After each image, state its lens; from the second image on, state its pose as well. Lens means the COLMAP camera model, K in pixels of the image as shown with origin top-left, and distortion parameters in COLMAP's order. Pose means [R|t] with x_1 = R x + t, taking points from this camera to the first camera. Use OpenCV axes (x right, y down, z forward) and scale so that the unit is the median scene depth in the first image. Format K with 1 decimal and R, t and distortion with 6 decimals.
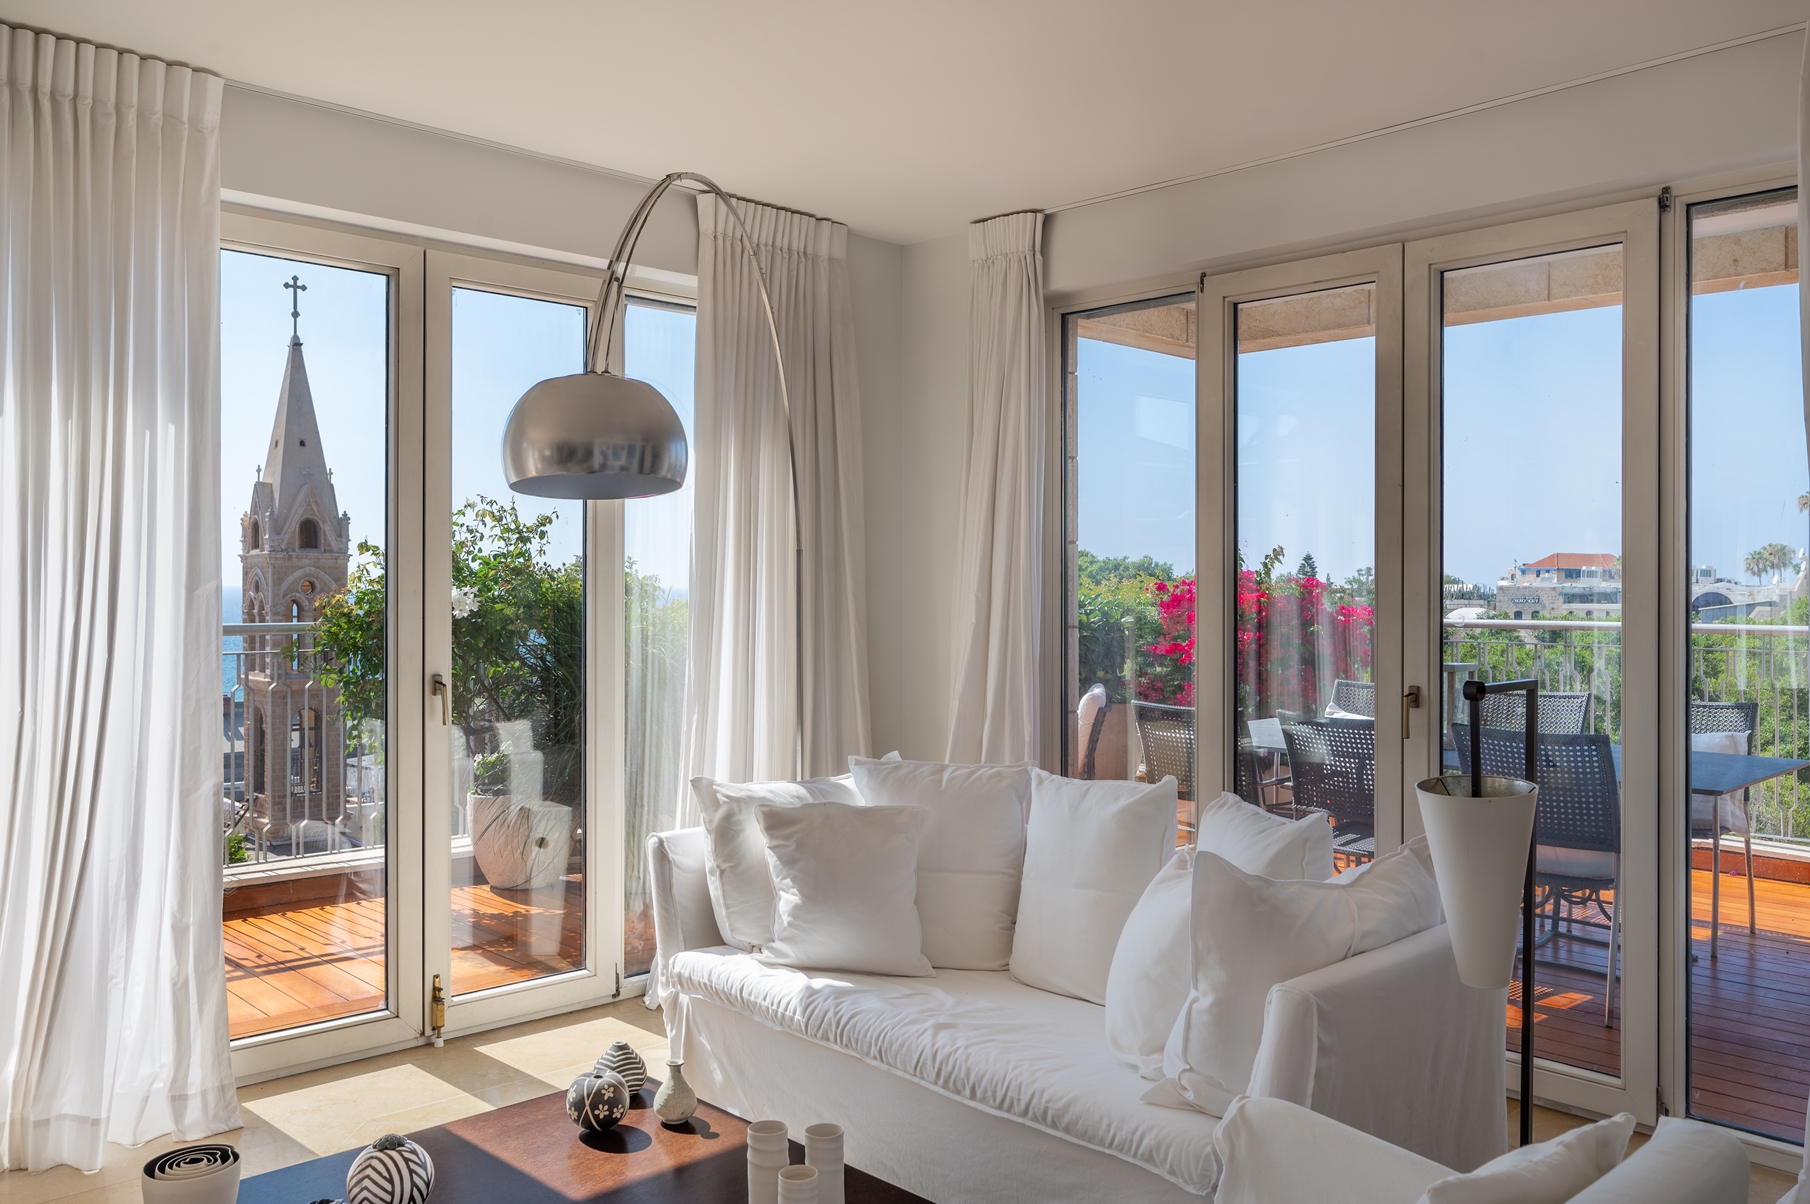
lens RADIAL K [[1411.0, 0, 903.8], [0, 1411.0, 610.3], [0, 0, 1]] dist [-0.006867, -0.000057]
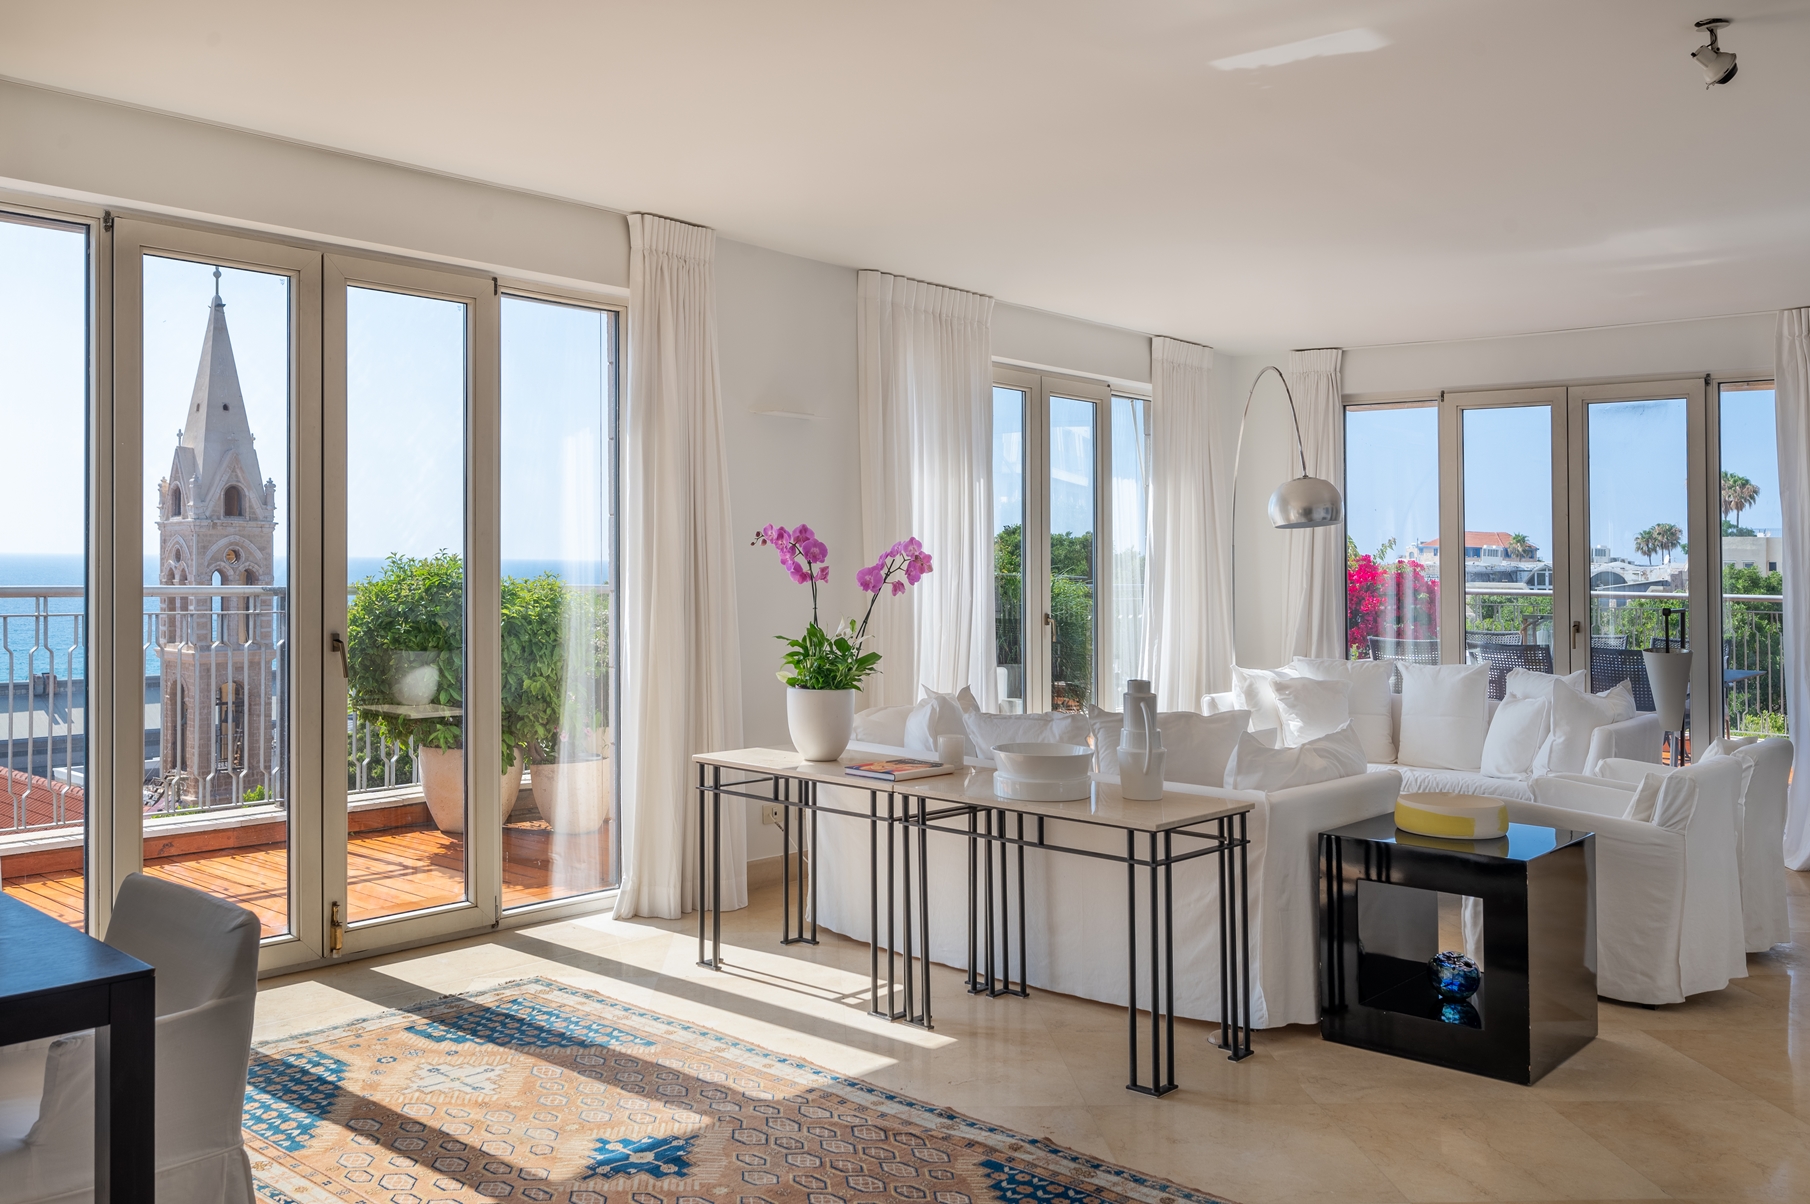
lens RADIAL K [[1542.3, 0, 888.0], [0, 1542.3, 536.3], [0, 0, 1]] dist [-0.005215, -0.002255]
pose [[0.995709, 0.009141, 0.092083, -0.813018], [-0.006202, 0.999464, -0.032156, 0.012838], [-0.092328, 0.031447, 0.995232, -1.060890]]
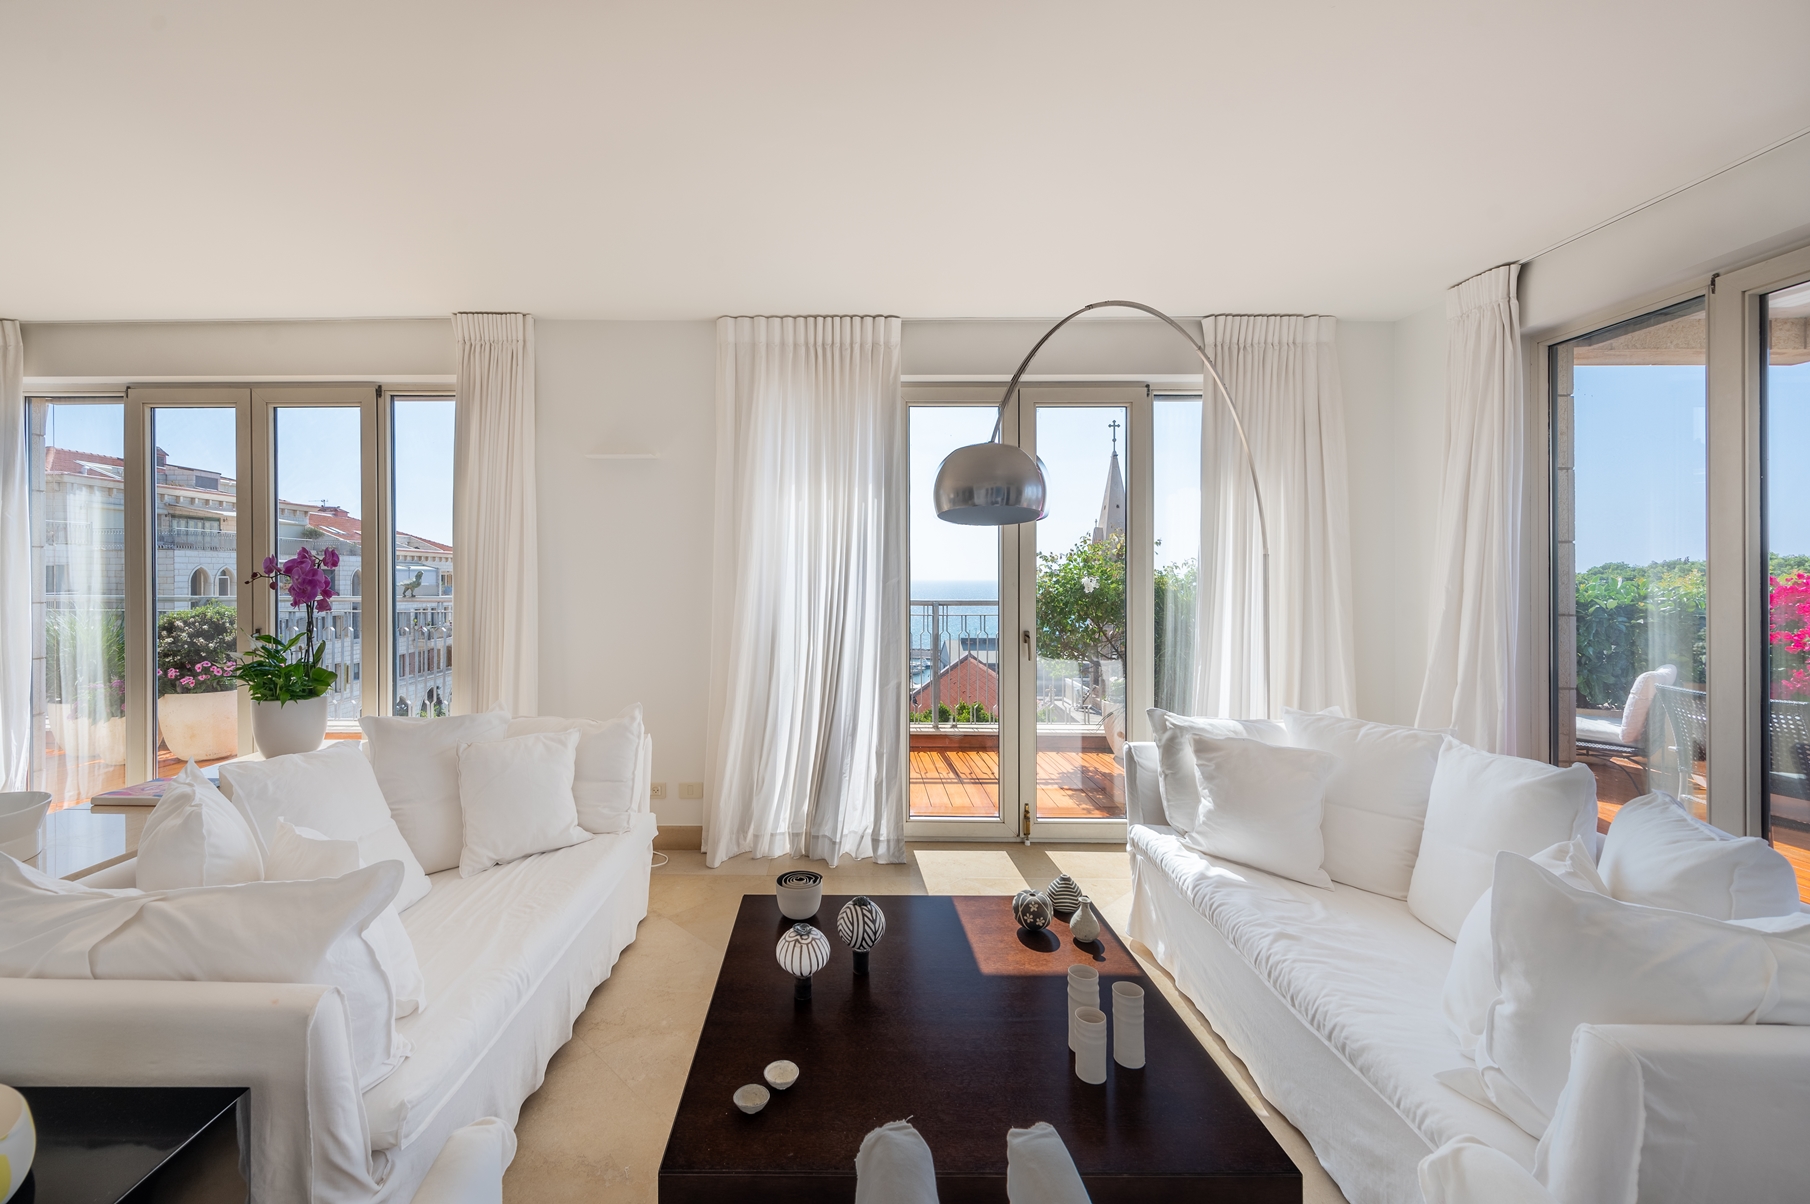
lens RADIAL K [[729.1, 0, 896.3], [0, 729.1, 589.2], [0, 0, 1]] dist [-0.003233, 0.000223]
pose [[0.714740, 0.007087, -0.699355, 0.193391], [-0.010895, 0.999940, -0.001002, -0.004187], [0.699306, 0.008336, 0.714774, 0.256361]]
